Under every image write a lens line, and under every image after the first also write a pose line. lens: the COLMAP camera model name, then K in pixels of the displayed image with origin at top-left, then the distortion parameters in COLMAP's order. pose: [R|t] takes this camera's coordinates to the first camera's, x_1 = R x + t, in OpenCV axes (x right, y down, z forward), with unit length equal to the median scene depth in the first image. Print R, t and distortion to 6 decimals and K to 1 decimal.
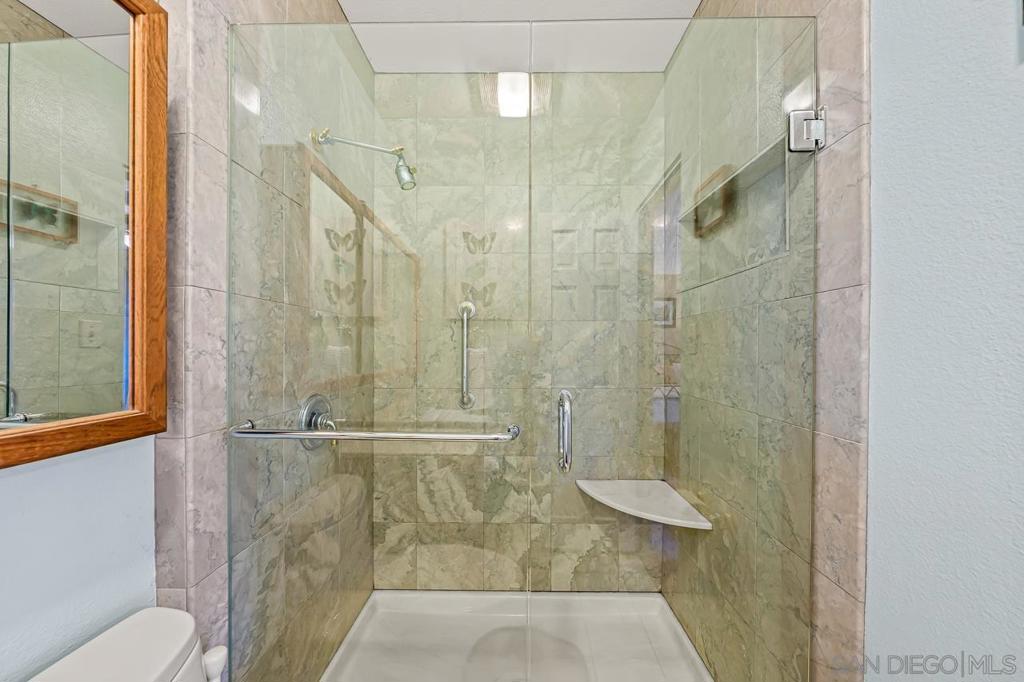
lens RADIAL K [[360.8, 0, 510.5], [0, 360.8, 355.0], [0, 0, 1]] dist [-0.000414, -0.000088]
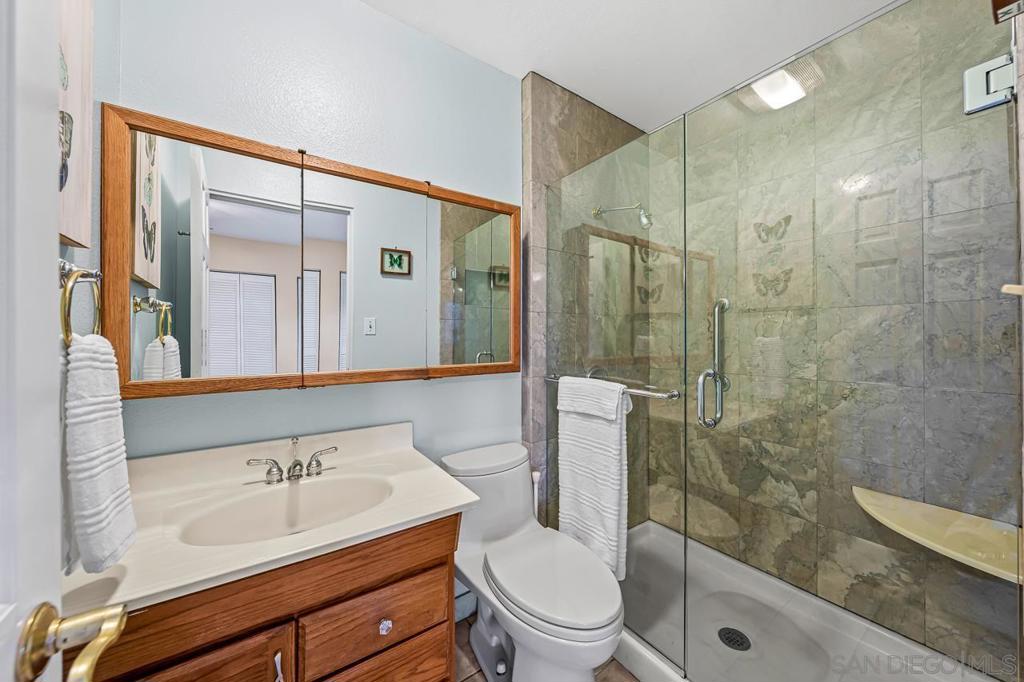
lens RADIAL K [[360.8, 0, 510.5], [0, 360.8, 355.0], [0, 0, 1]] dist [-0.000414, -0.000088]
pose [[0.583098, 0.034579, -0.811665, 0.412019], [-0.011410, 0.999344, 0.034377, 0.003505], [0.812322, -0.010784, 0.583110, -0.204834]]
